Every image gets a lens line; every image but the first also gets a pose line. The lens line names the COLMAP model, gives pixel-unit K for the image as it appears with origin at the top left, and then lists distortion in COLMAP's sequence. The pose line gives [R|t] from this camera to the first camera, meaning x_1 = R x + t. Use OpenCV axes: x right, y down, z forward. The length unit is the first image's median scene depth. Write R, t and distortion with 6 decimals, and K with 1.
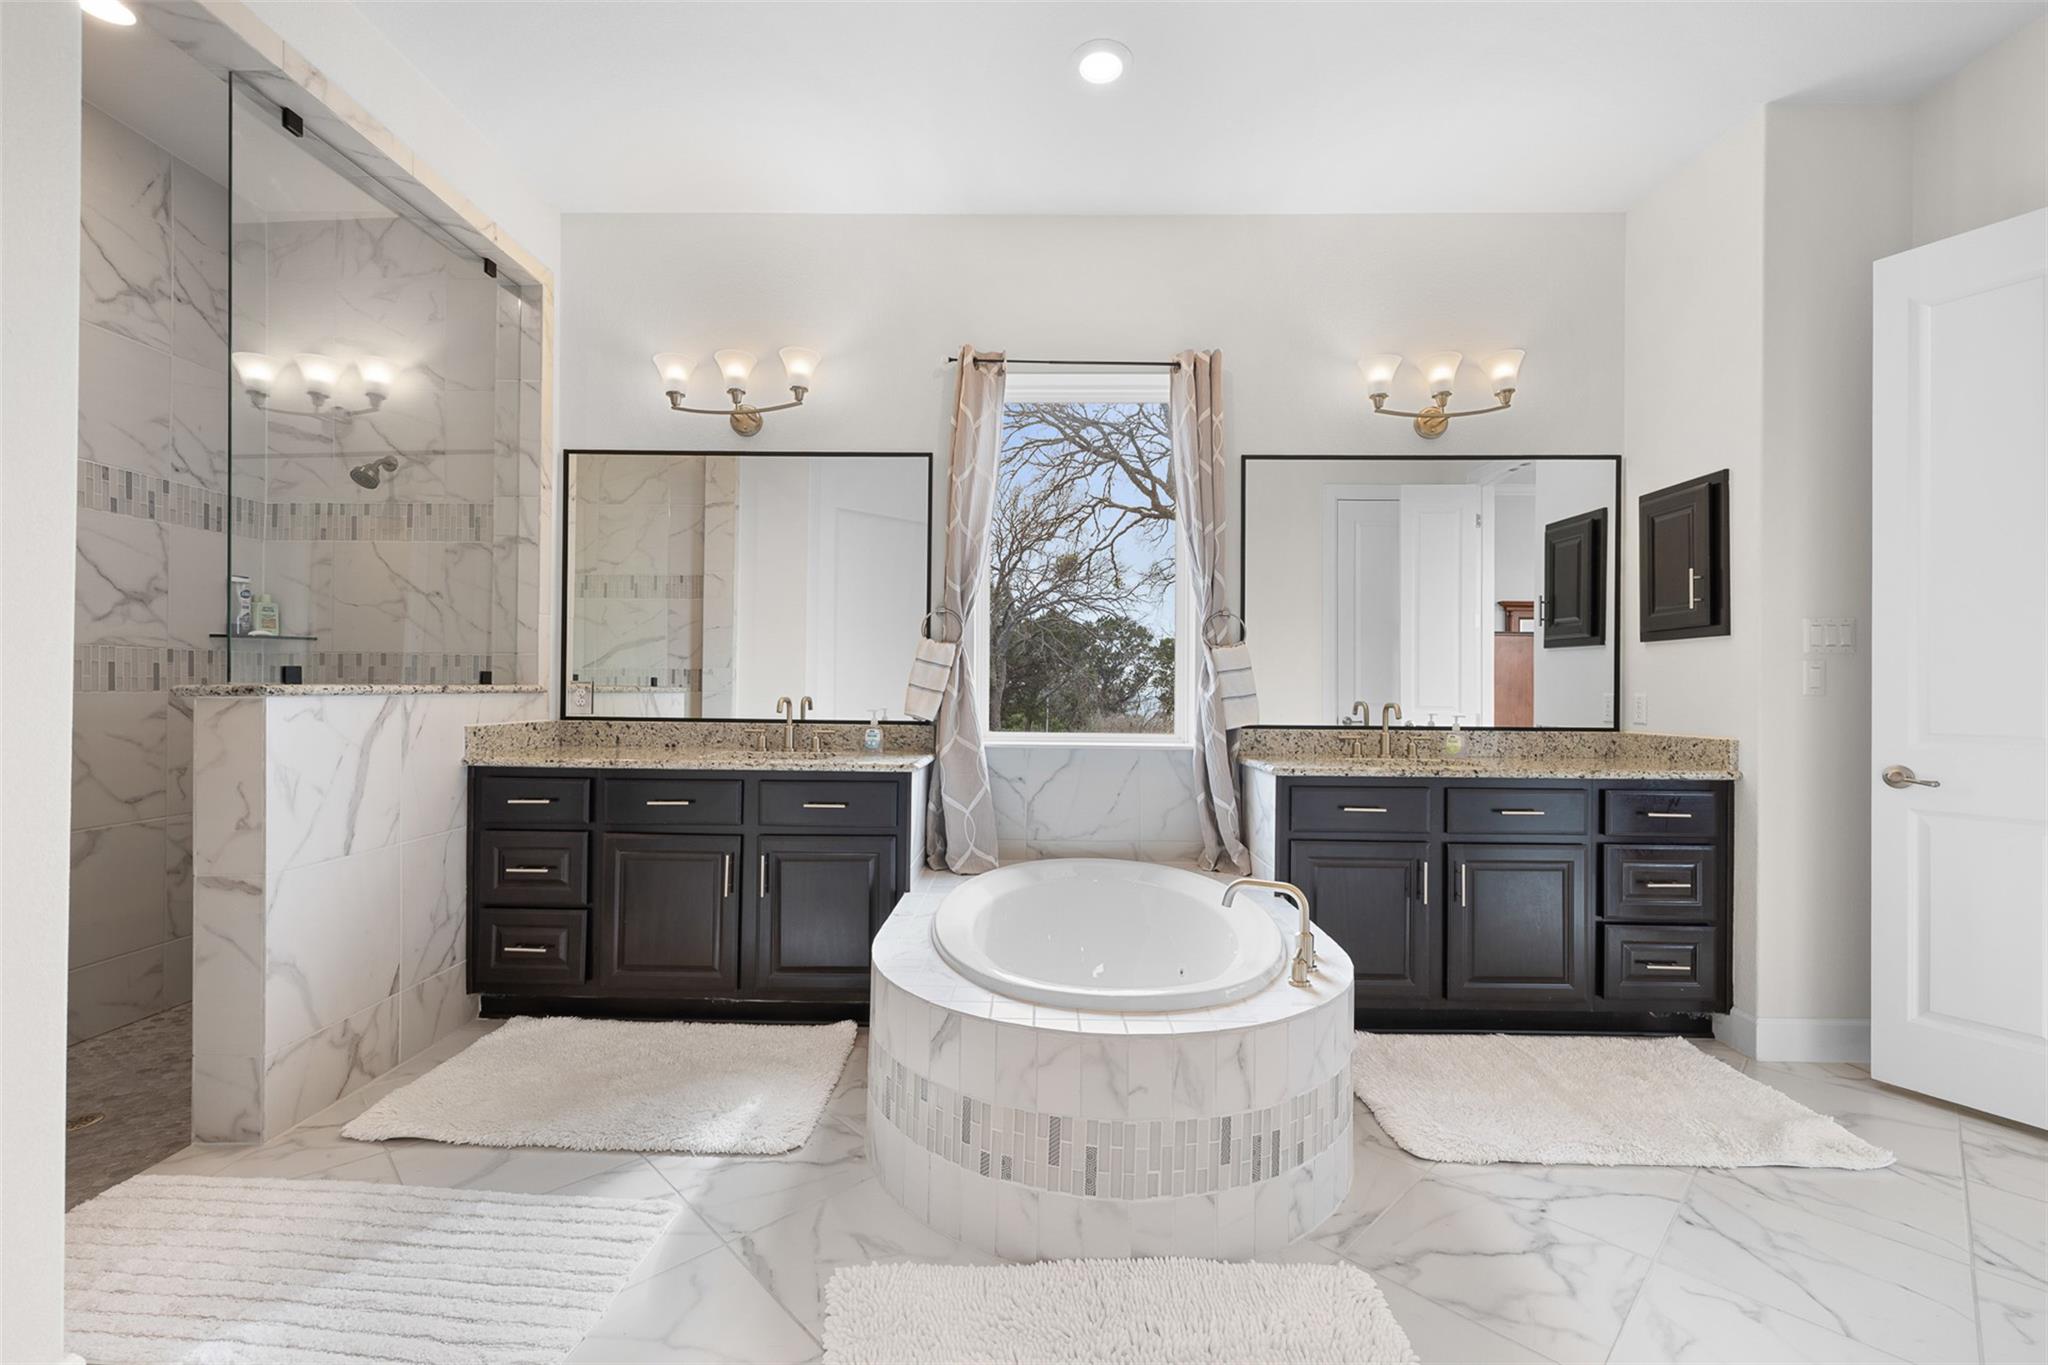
lens RADIAL K [[846.6, 0, 1024.0], [0, 846.6, 682.5], [0, 0, 1]] dist [-0.002194, -0.000185]
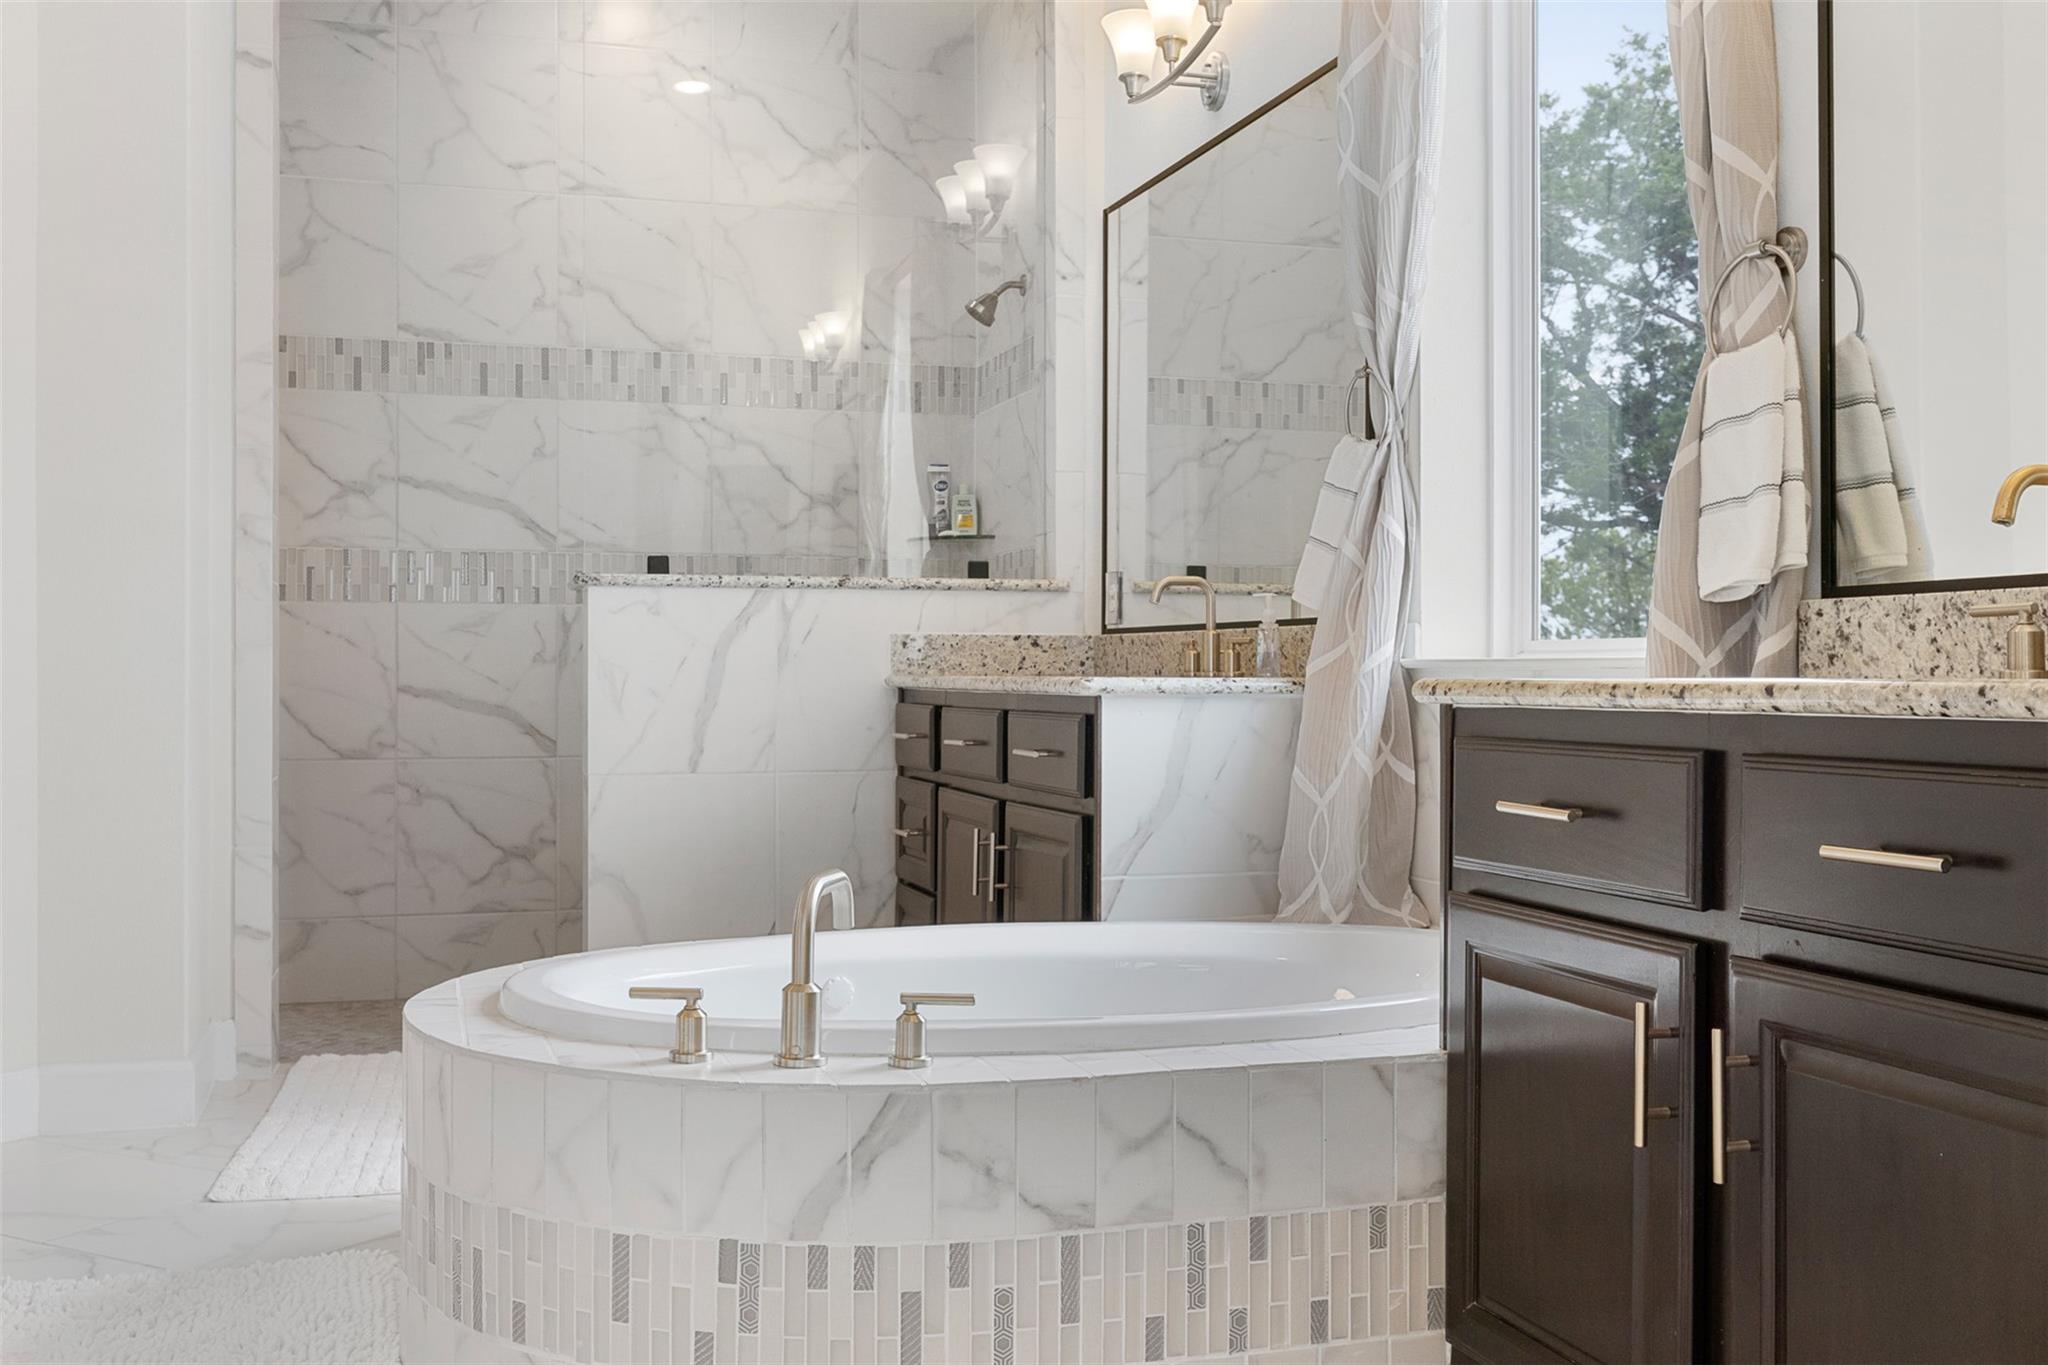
lens RADIAL K [[1933.1, 0, 1024.0], [0, 1933.1, 682.5], [0, 0, 1]] dist [0.009321, 0.004213]
pose [[0.310316, -0.002541, -0.950630, 0.911447], [0.009333, 0.999956, 0.000373, 0.087989], [0.950588, -0.008988, 0.310326, 0.544537]]
